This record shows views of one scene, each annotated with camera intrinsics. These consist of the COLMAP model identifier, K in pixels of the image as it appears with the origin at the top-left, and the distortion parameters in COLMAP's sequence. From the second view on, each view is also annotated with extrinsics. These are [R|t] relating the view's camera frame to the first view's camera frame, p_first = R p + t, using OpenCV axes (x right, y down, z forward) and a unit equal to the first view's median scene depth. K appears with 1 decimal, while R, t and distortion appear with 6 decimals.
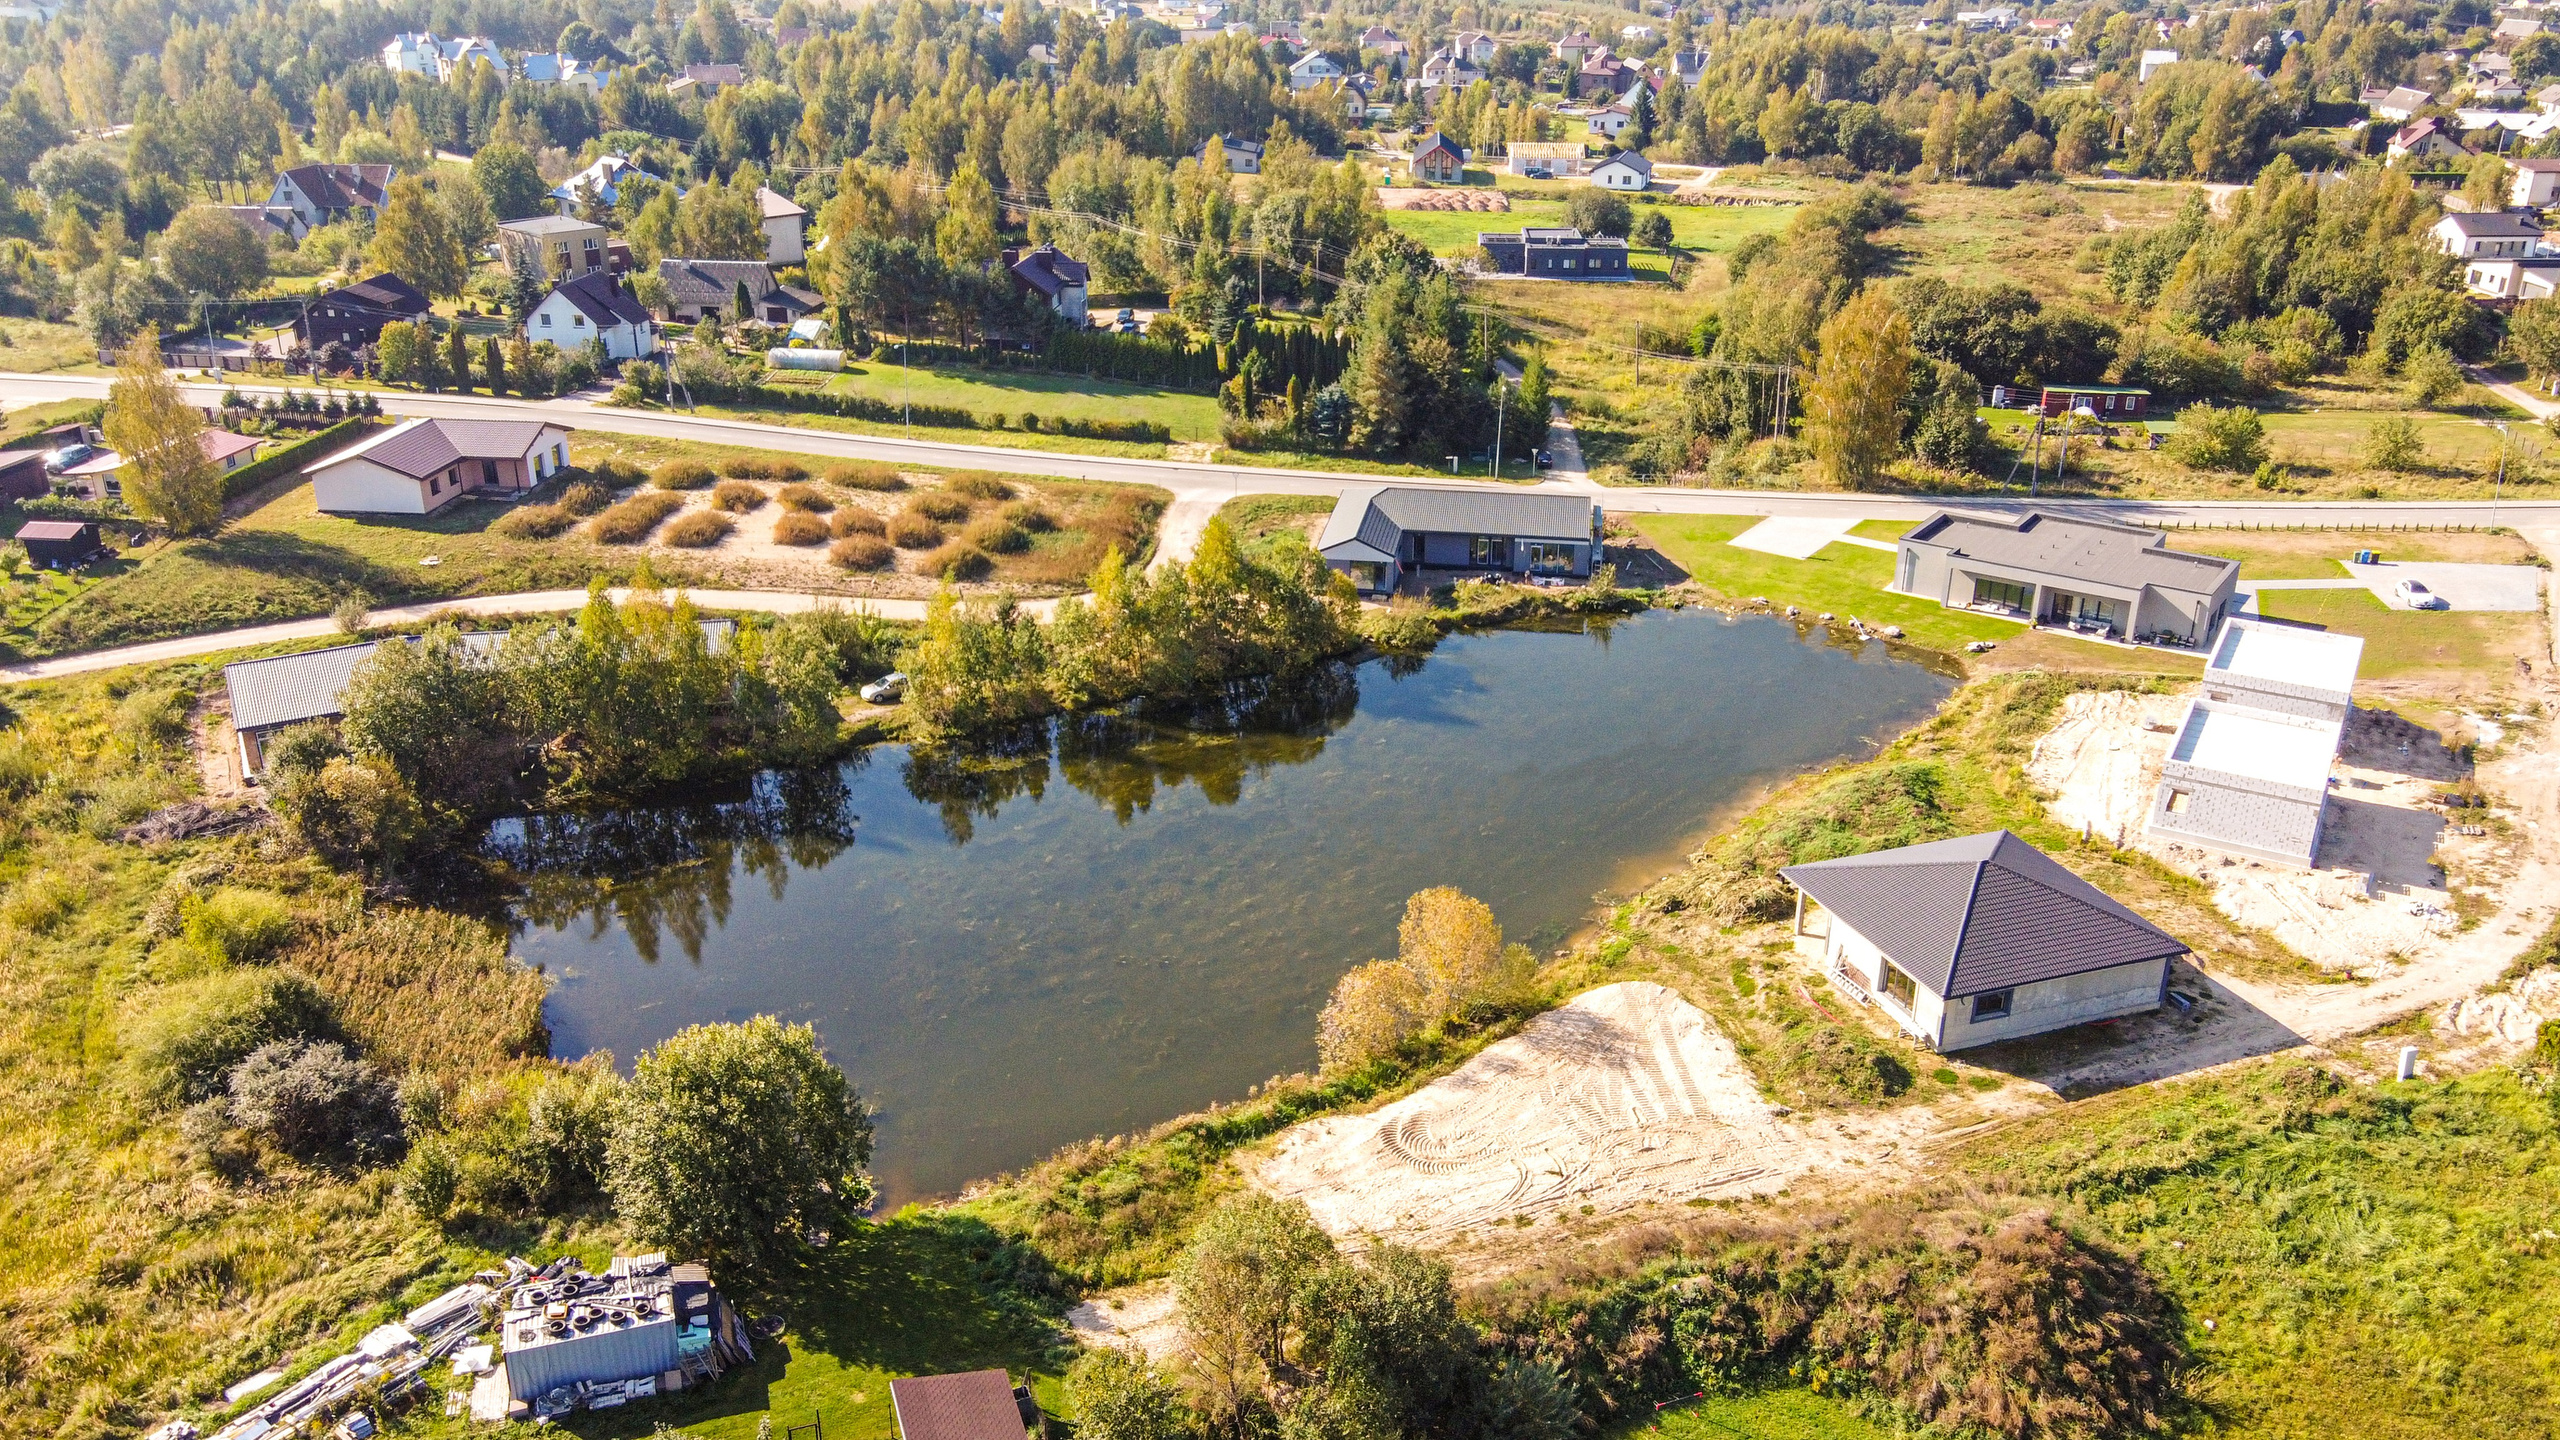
lens RADIAL K [[1978.7, 0, 1280.0], [0, 1978.7, 720.0], [0, 0, 1]] dist [-0.014987, 0.052713]
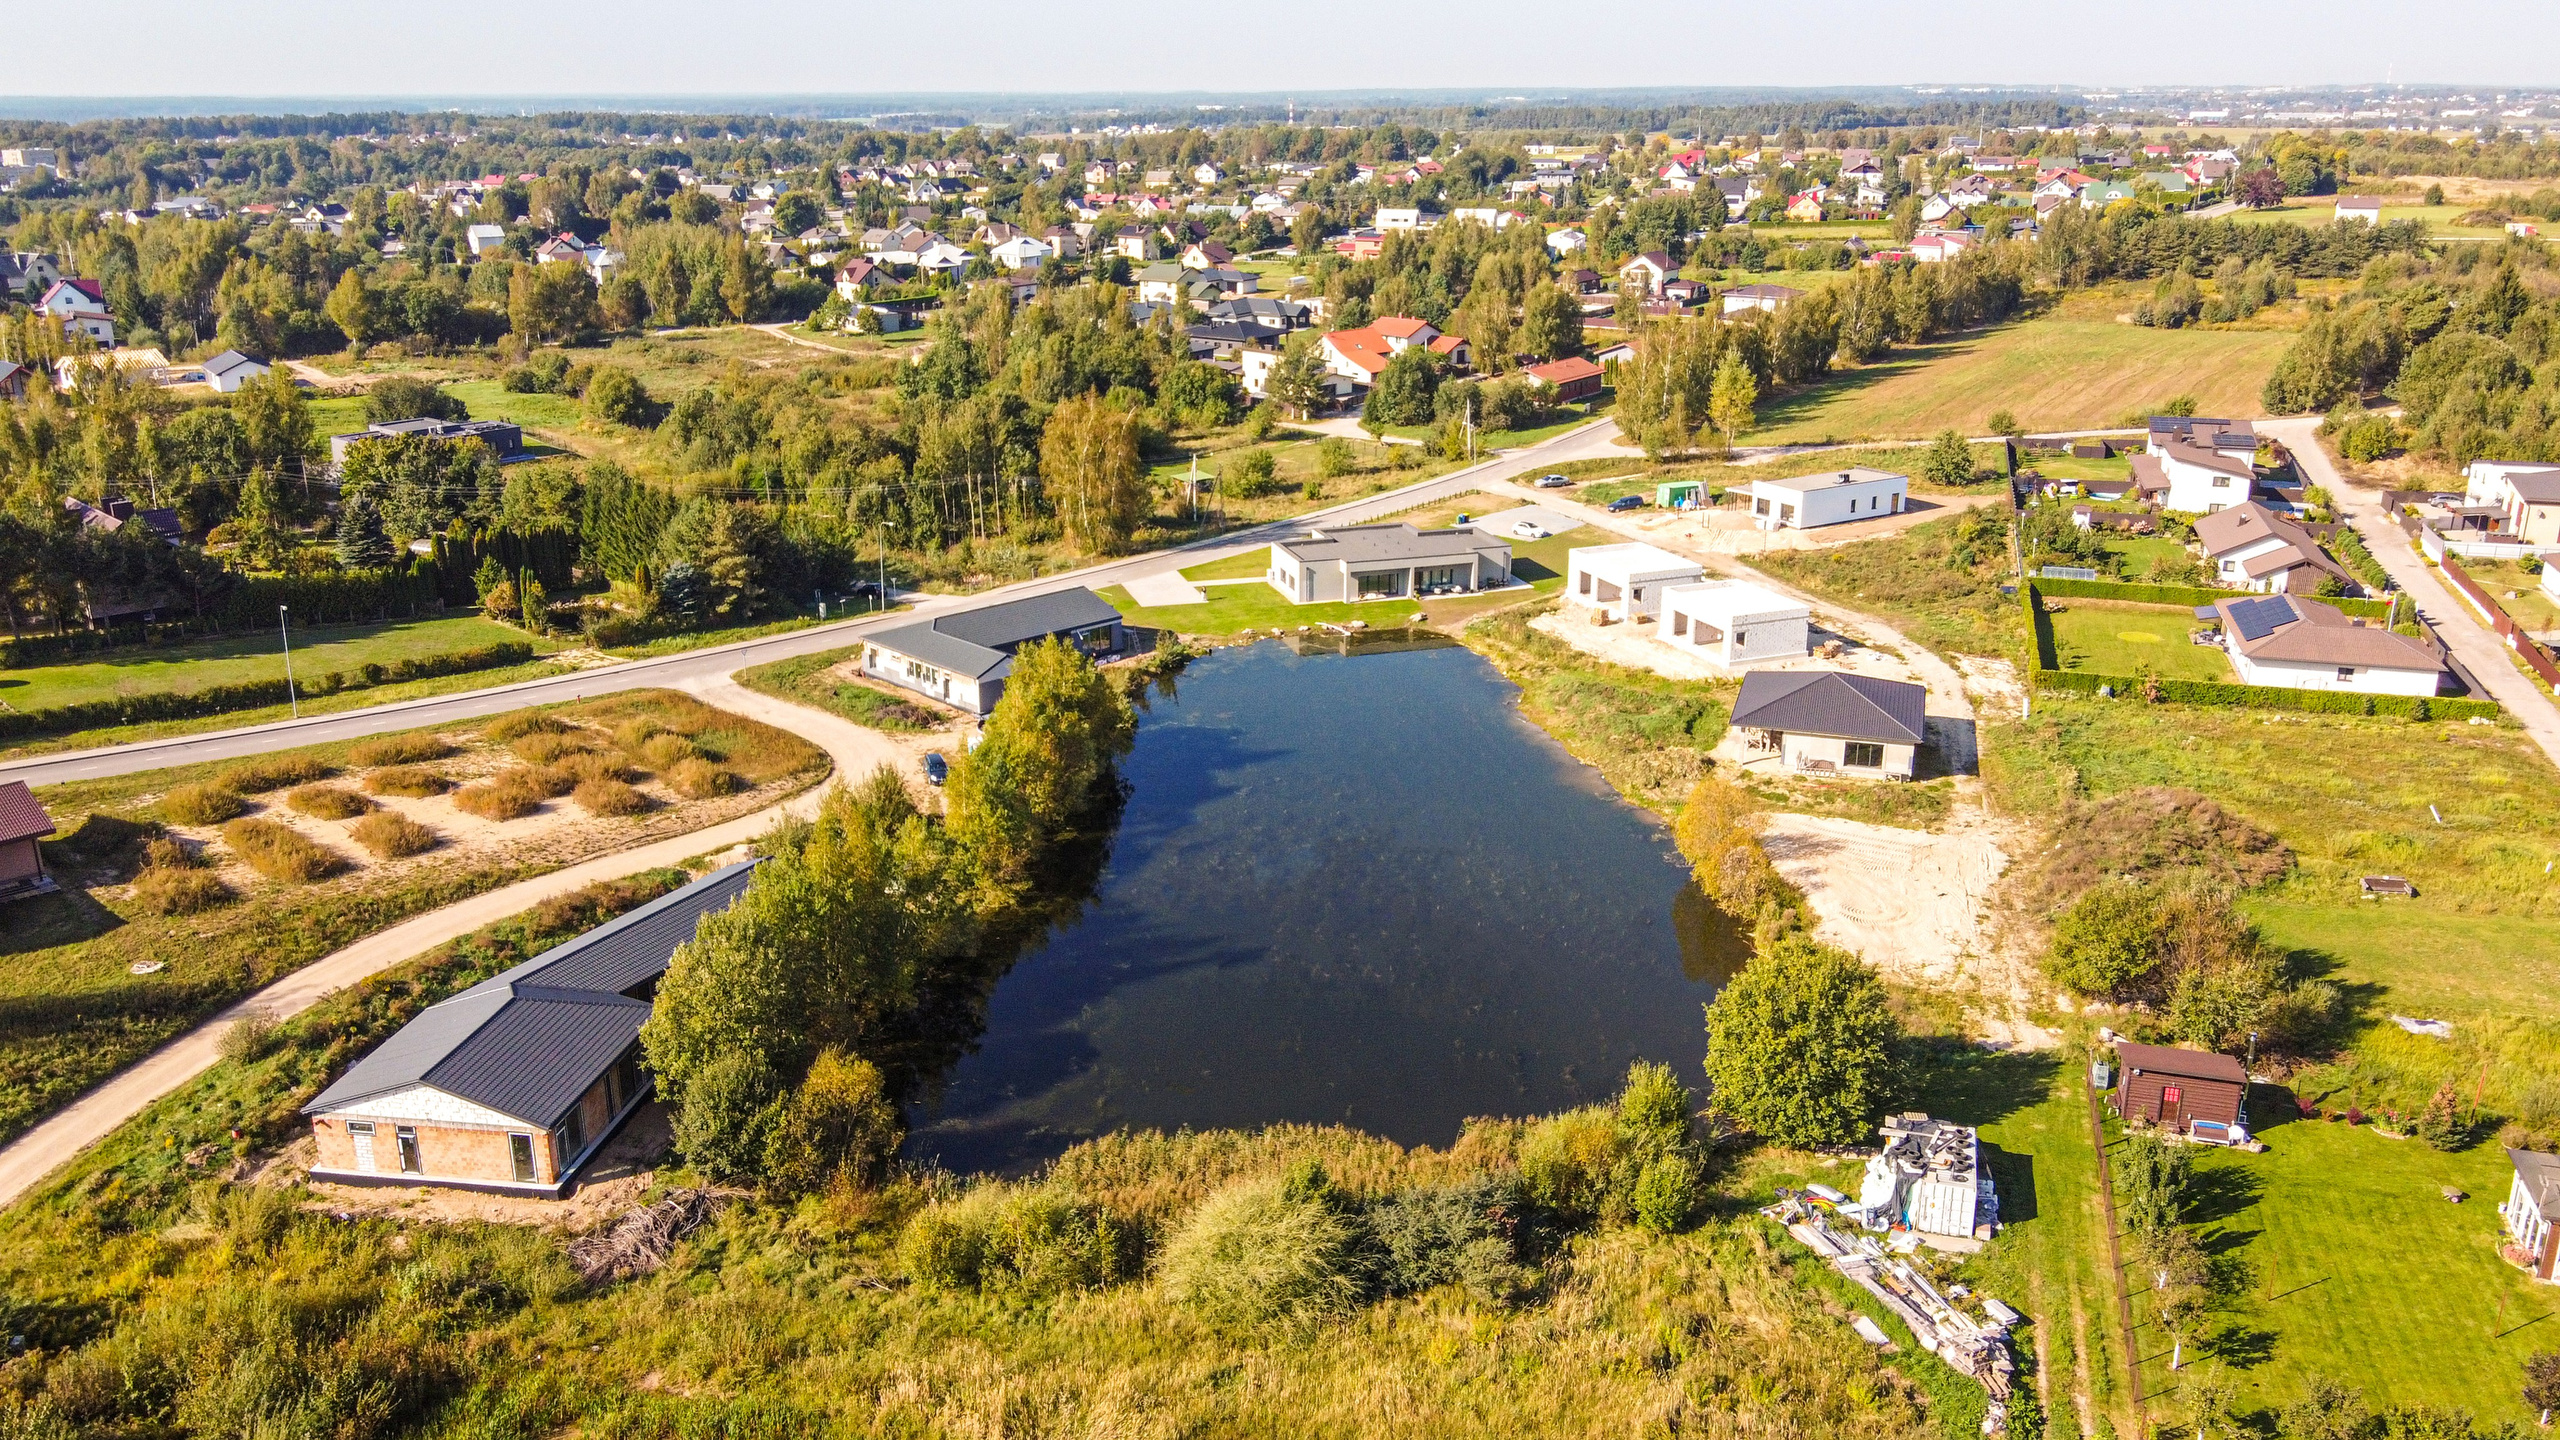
lens RADIAL K [[1978.7, 0, 1280.0], [0, 1978.7, 720.0], [0, 0, 1]] dist [-0.014987, 0.052713]
pose [[0.601076, -0.249277, 0.759321, -0.658523], [0.312657, 0.947732, 0.063632, -0.076814], [-0.735496, 0.199159, 0.647597, 0.196091]]
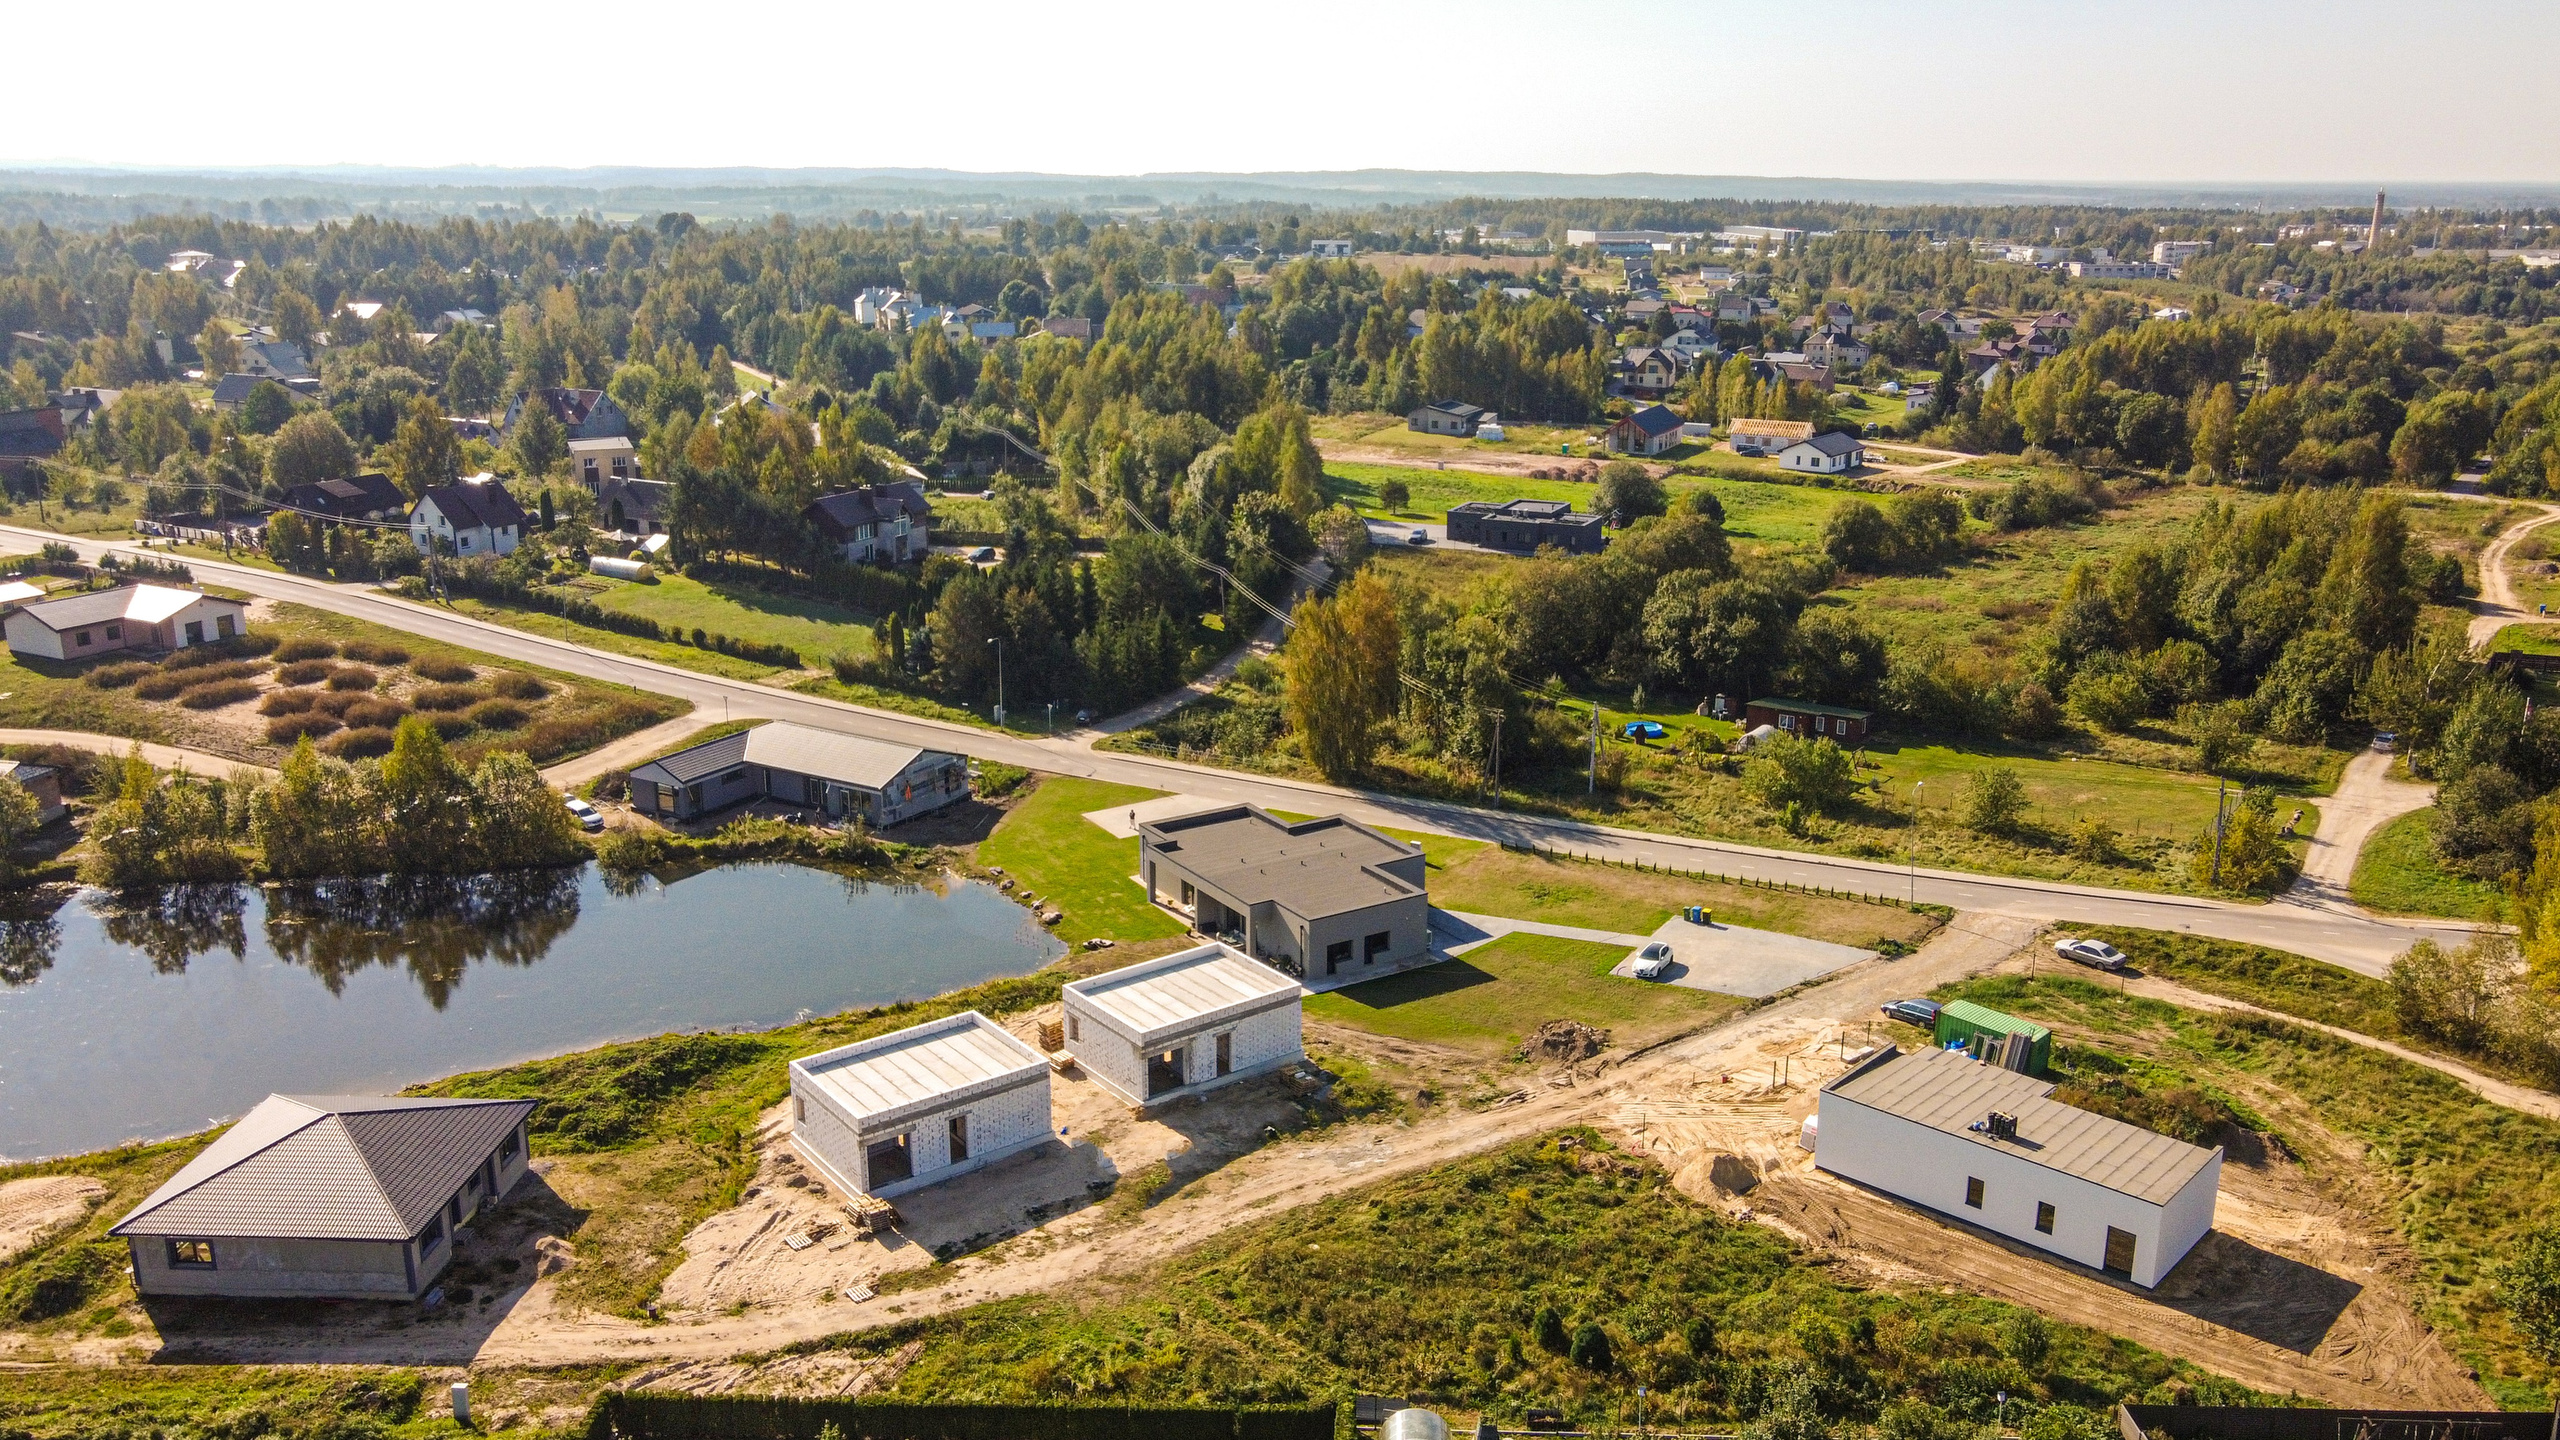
lens RADIAL K [[1978.7, 0, 1280.0], [0, 1978.7, 720.0], [0, 0, 1]] dist [-0.014987, 0.052713]
pose [[0.927697, 0.099817, -0.359743, 0.679525], [-0.144013, 0.984696, -0.098156, -0.055439], [0.344440, 0.142867, 0.927874, 0.137574]]
